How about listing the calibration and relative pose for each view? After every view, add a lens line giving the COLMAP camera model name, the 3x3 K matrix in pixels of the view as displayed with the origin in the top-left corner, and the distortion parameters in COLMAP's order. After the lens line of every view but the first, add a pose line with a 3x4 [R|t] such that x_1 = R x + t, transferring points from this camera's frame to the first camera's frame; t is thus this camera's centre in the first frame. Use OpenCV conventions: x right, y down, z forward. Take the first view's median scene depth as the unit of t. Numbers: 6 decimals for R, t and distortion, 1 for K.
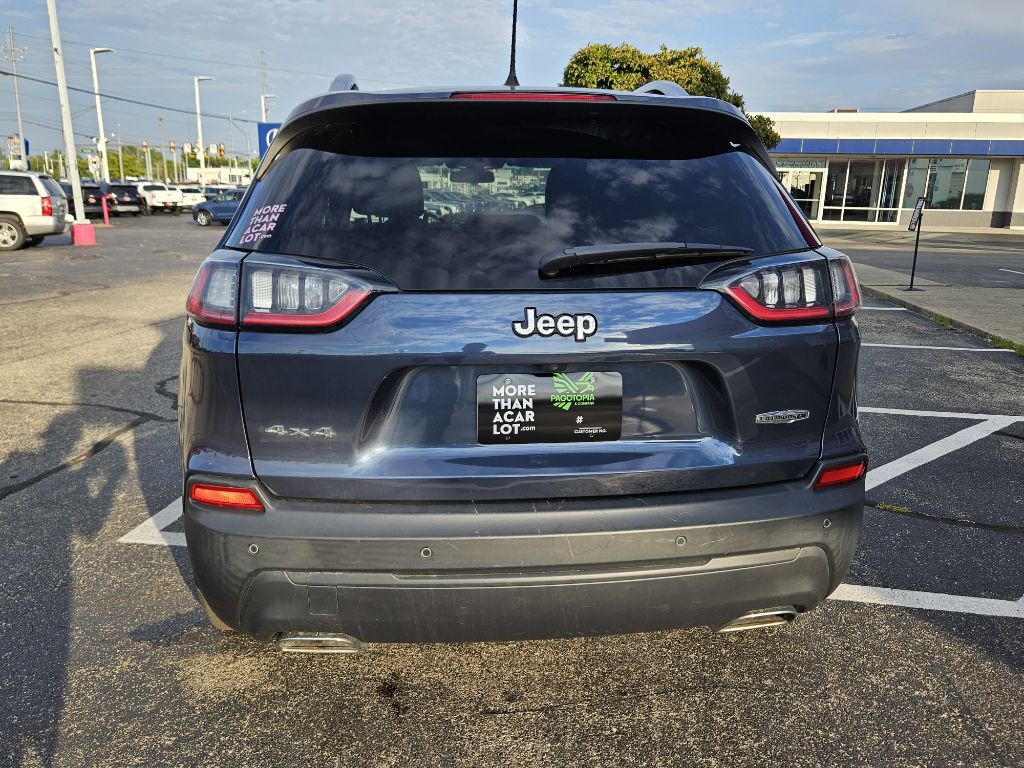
lens RADIAL K [[764.8, 0, 518.0], [0, 764.8, 376.7], [0, 0, 1]] dist [0.082183, -0.079323]
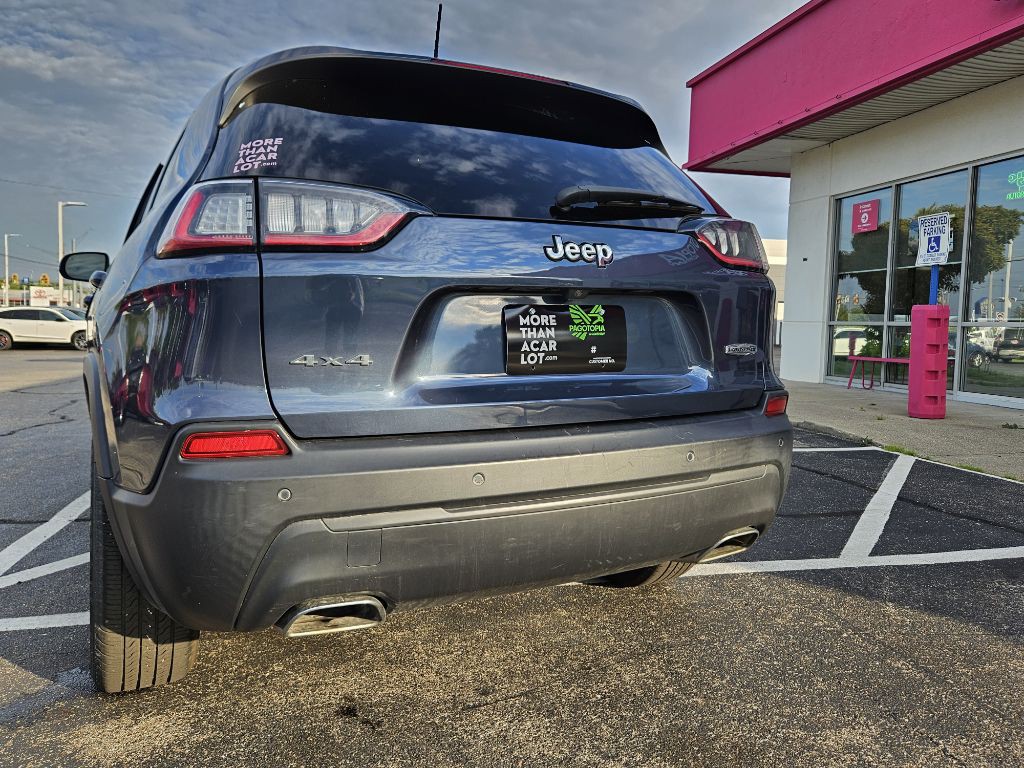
lens RADIAL K [[764.8, 0, 518.0], [0, 764.8, 376.7], [0, 0, 1]] dist [0.082183, -0.079323]
pose [[0.925619, -0.029400, 0.377313, -0.410848], [0.092200, 0.984458, -0.149475, 0.238907], [-0.367055, 0.173145, 0.913943, 0.082172]]
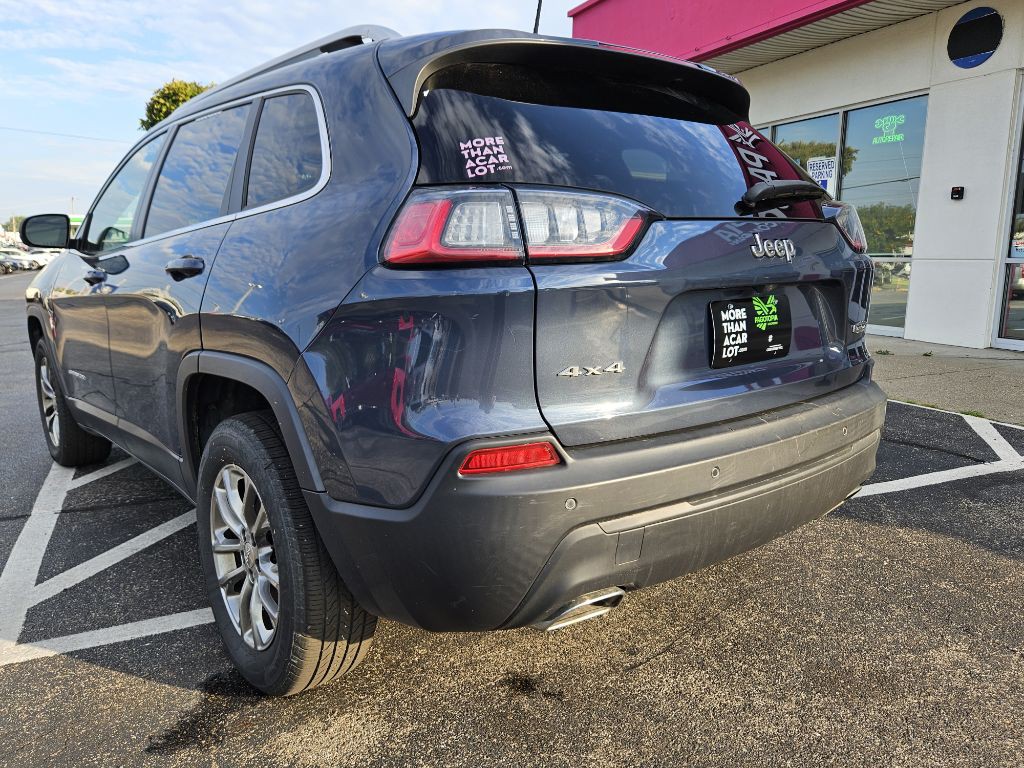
lens RADIAL K [[765.6, 0, 522.5], [0, 765.6, 385.3], [0, 0, 1]] dist [0.083900, -0.077192]
pose [[0.826161, -0.111999, 0.552190, -0.843472], [0.149332, 0.988521, -0.022924, 0.094956], [-0.543284, 0.101399, 0.833403, 0.261721]]
